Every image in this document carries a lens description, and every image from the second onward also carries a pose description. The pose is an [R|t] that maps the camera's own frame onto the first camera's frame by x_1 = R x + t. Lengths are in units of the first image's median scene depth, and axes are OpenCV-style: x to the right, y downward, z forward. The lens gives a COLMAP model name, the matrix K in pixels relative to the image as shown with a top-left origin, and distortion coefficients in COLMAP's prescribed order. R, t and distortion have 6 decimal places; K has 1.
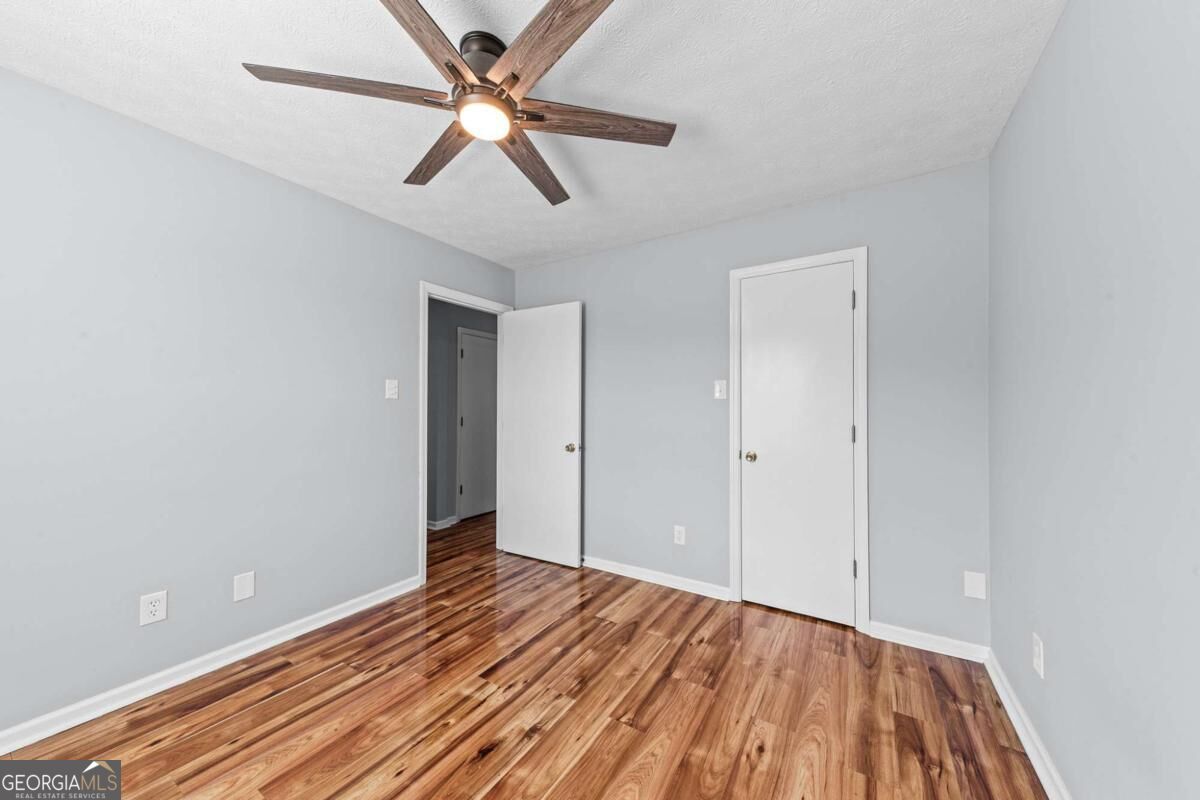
lens RADIAL K [[407.3, 0, 600.0], [0, 407.3, 400.0], [0, 0, 1]] dist [0.013066, -0.003982]
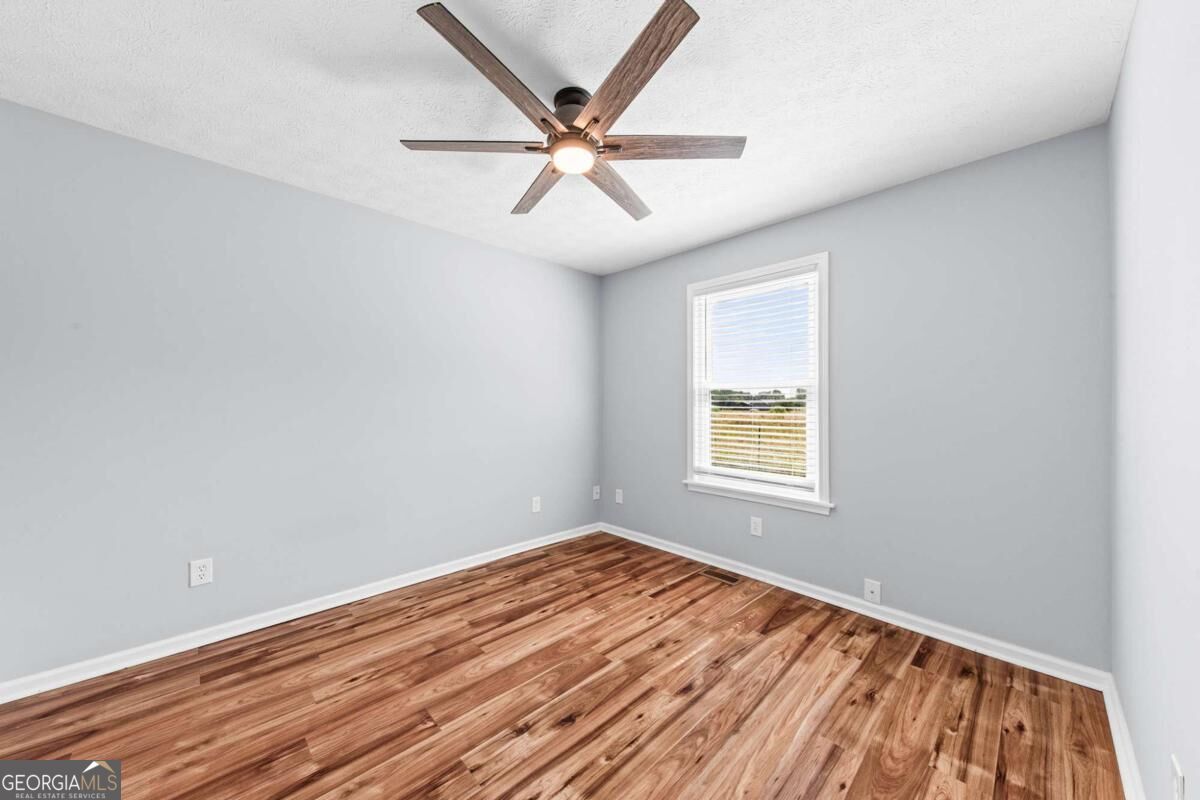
lens RADIAL K [[407.3, 0, 600.0], [0, 407.3, 400.0], [0, 0, 1]] dist [0.013066, -0.003982]
pose [[-0.970776, -0.004387, 0.239948, -0.579436], [-0.011328, 0.999556, -0.027555, 0.041751], [-0.239721, -0.029468, -0.970394, 1.934695]]
